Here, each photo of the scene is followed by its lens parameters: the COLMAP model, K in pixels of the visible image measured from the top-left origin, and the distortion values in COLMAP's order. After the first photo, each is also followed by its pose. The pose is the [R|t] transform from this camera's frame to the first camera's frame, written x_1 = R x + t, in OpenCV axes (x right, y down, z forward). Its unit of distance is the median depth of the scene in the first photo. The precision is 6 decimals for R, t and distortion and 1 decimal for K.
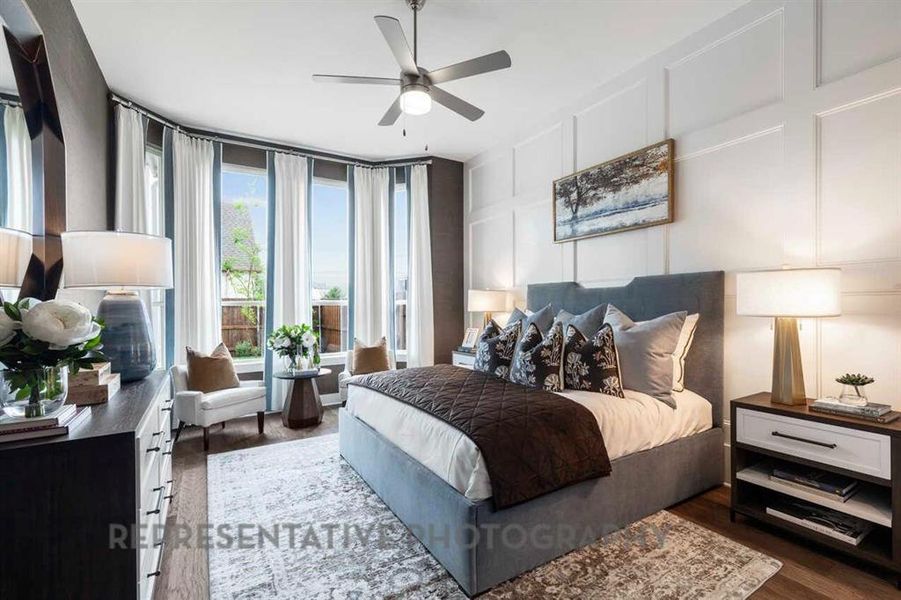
lens RADIAL K [[405.9, 0, 447.9], [0, 405.9, 304.5], [0, 0, 1]] dist [0.006625, 0.000451]
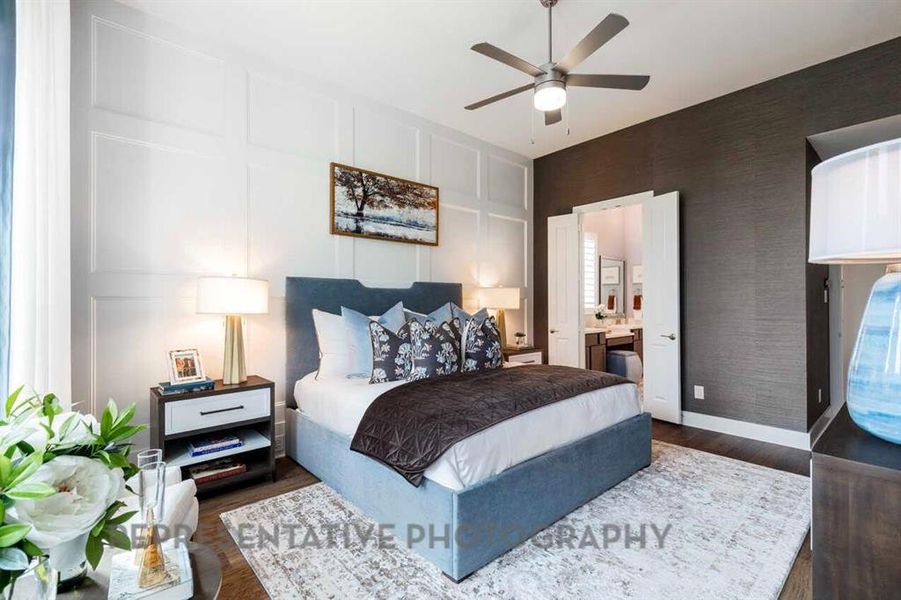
lens RADIAL K [[405.9, 0, 447.9], [0, 405.9, 304.5], [0, 0, 1]] dist [0.006625, 0.000451]
pose [[-0.177675, 0.003190, 0.984084, -0.735585], [-0.000040, 0.999995, -0.003249, 0.007381], [-0.984089, -0.000617, -0.177674, 1.033821]]
